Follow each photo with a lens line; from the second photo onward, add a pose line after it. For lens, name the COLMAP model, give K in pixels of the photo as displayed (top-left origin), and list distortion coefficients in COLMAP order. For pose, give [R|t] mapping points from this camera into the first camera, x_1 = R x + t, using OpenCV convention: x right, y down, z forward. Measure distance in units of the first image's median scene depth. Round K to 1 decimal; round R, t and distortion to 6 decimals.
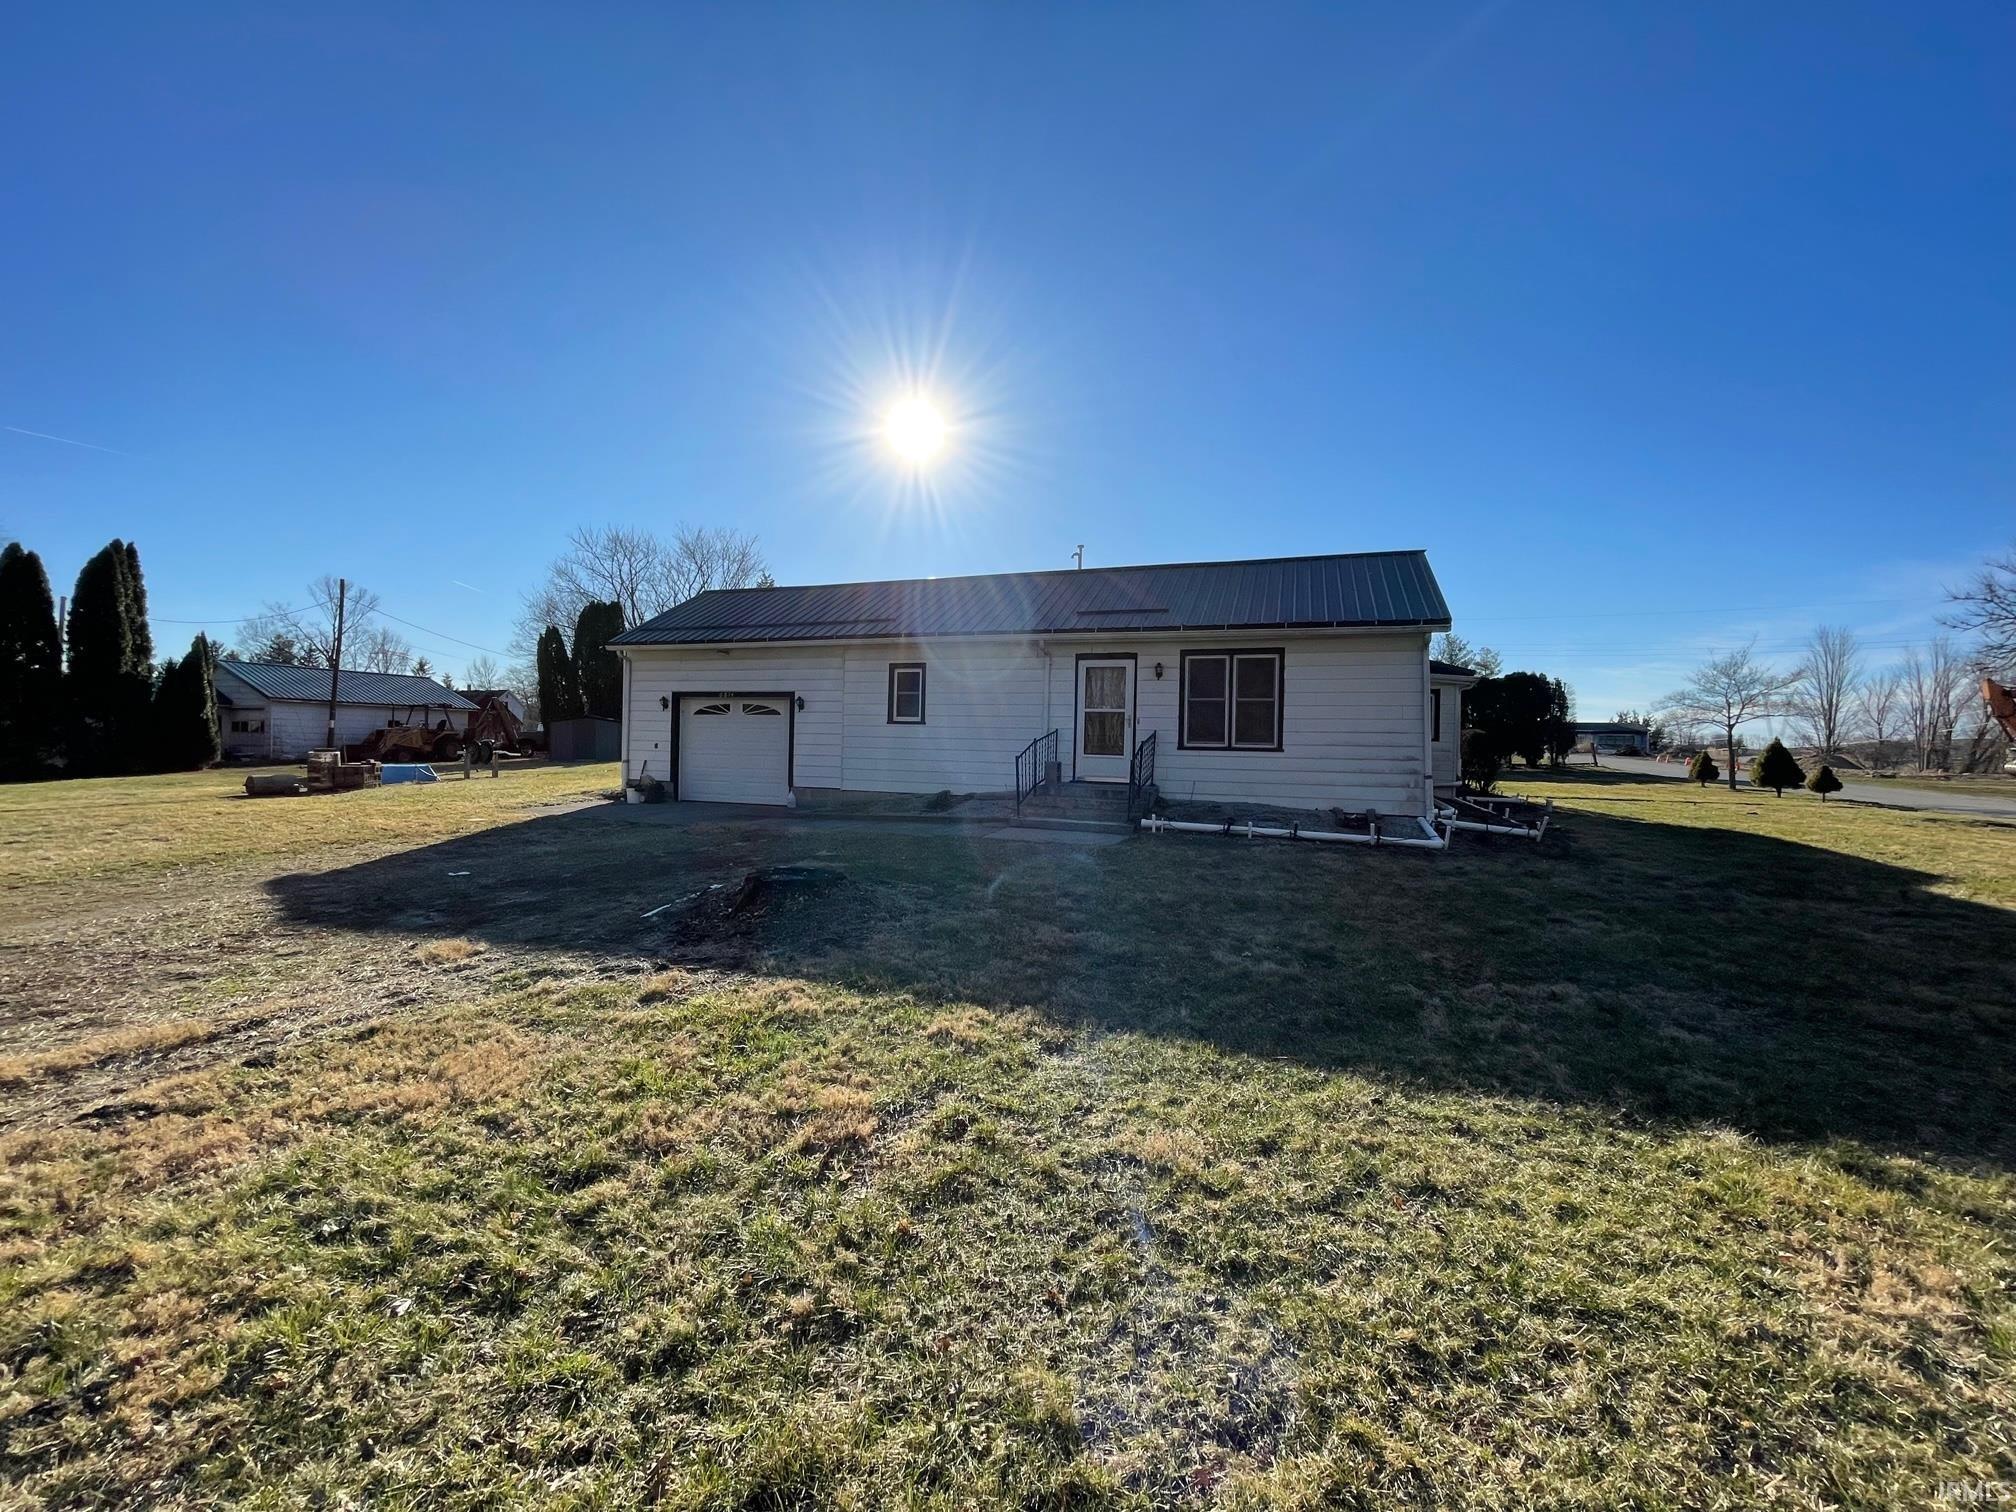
lens RADIAL K [[811.5, 0, 1008.0], [0, 811.5, 756.0], [0, 0, 1]] dist [0.002248, 0.000369]
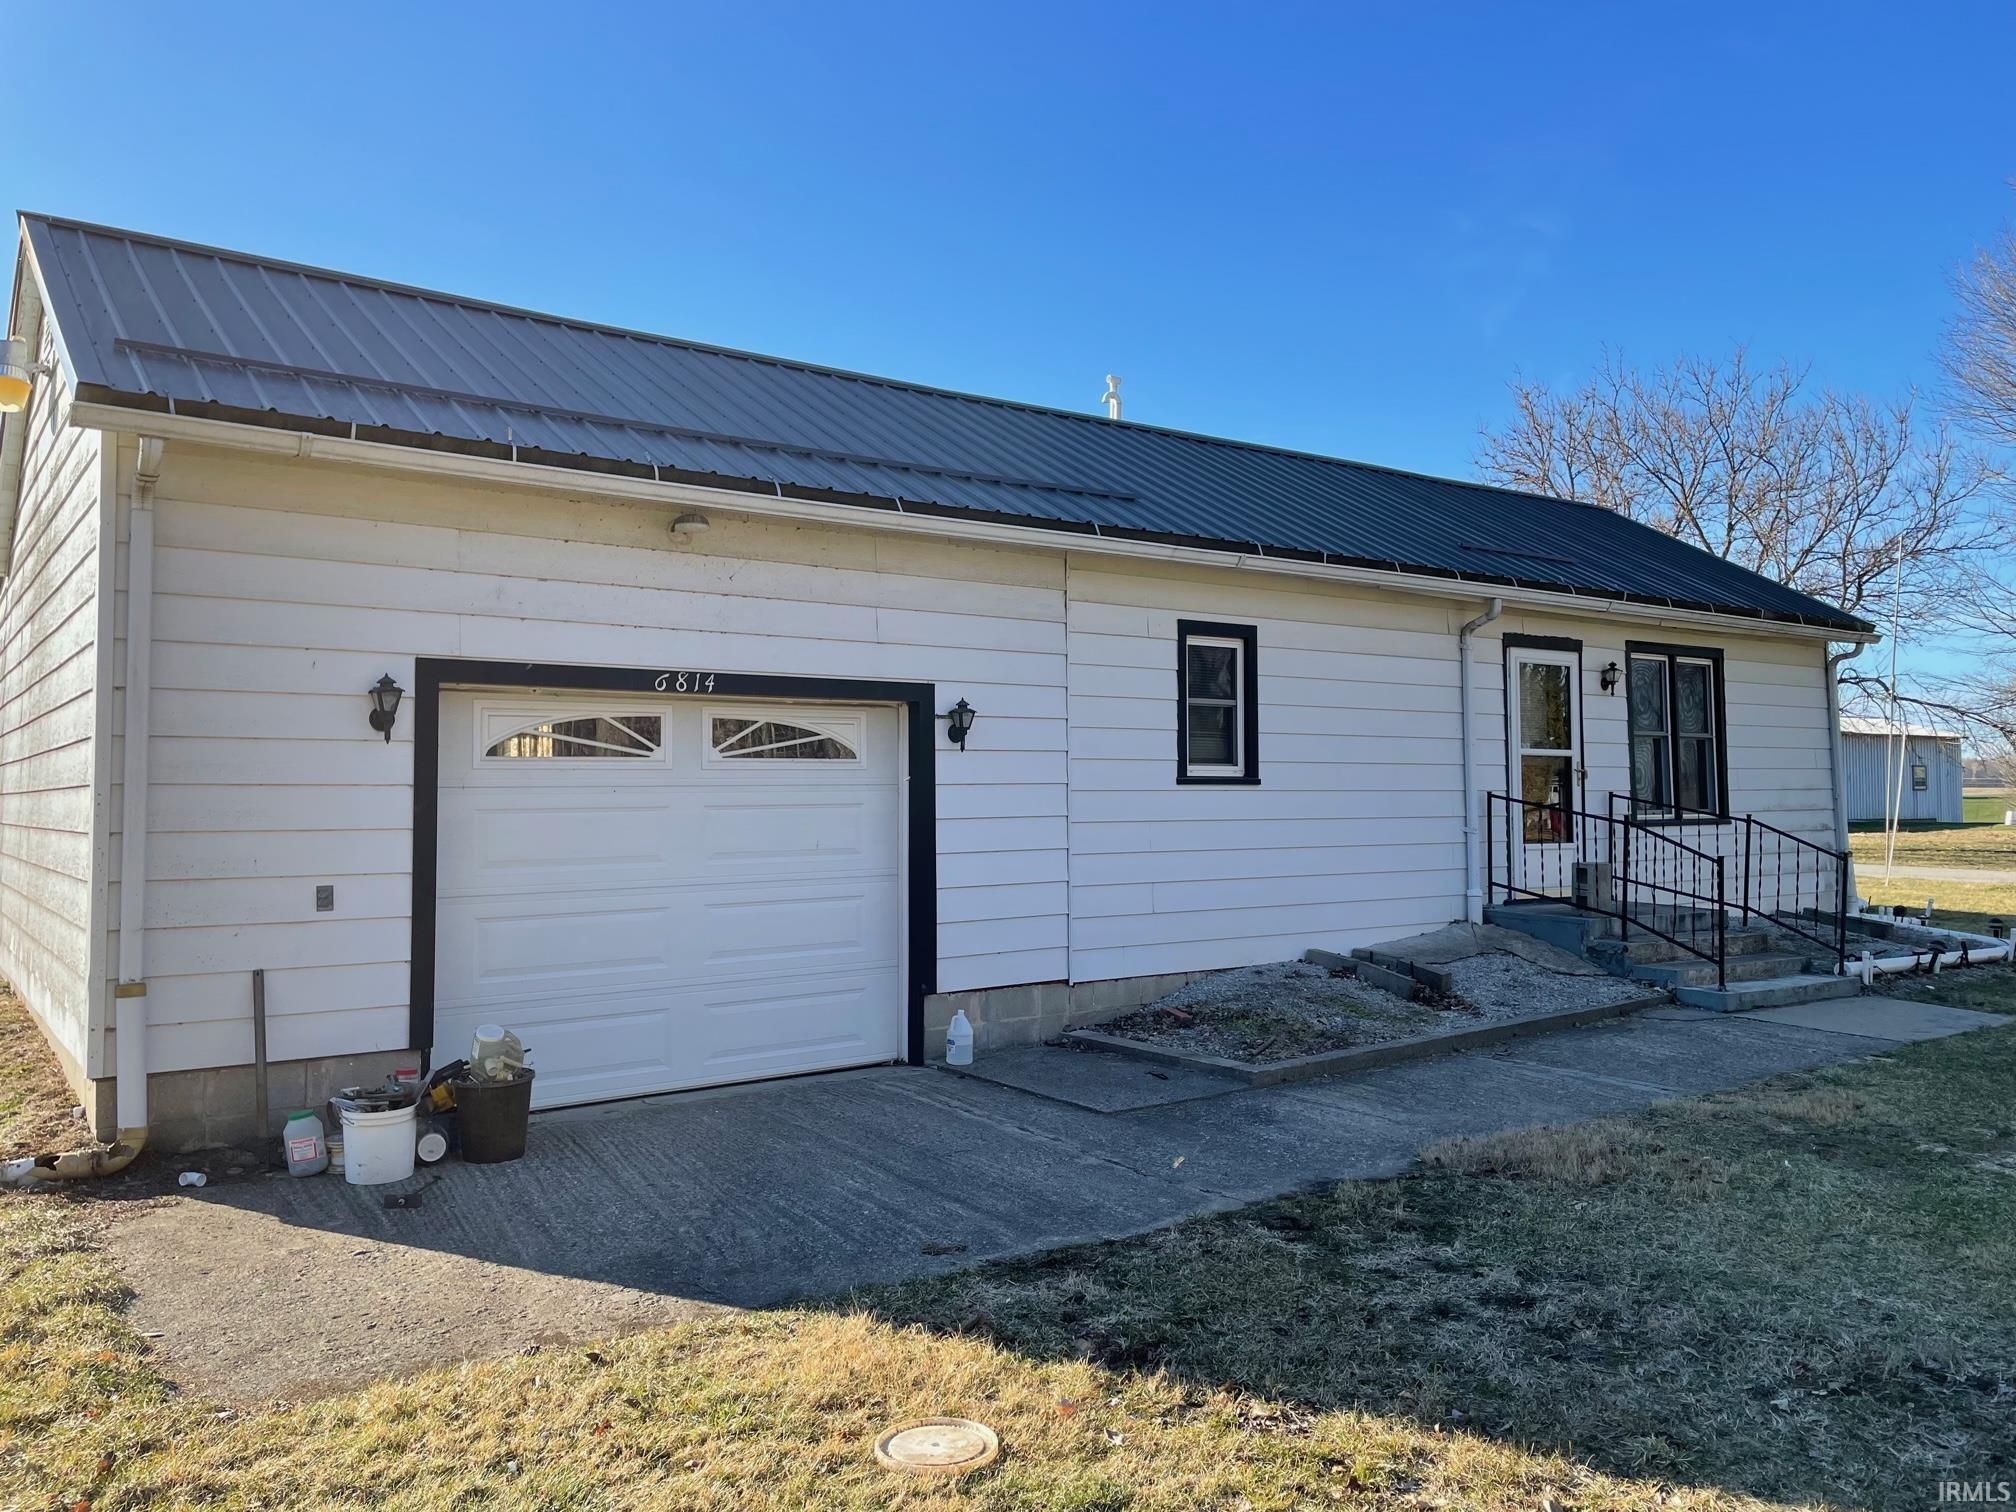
lens RADIAL K [[1527.1, 0, 1008.0], [0, 1527.1, 756.0], [0, 0, 1]] dist [0.001457, -0.000019]
pose [[0.562545, -0.002649, 0.826763, -0.760542], [0.029401, 0.999426, -0.016802, -0.042893], [-0.826244, 0.033760, 0.562300, 0.677227]]
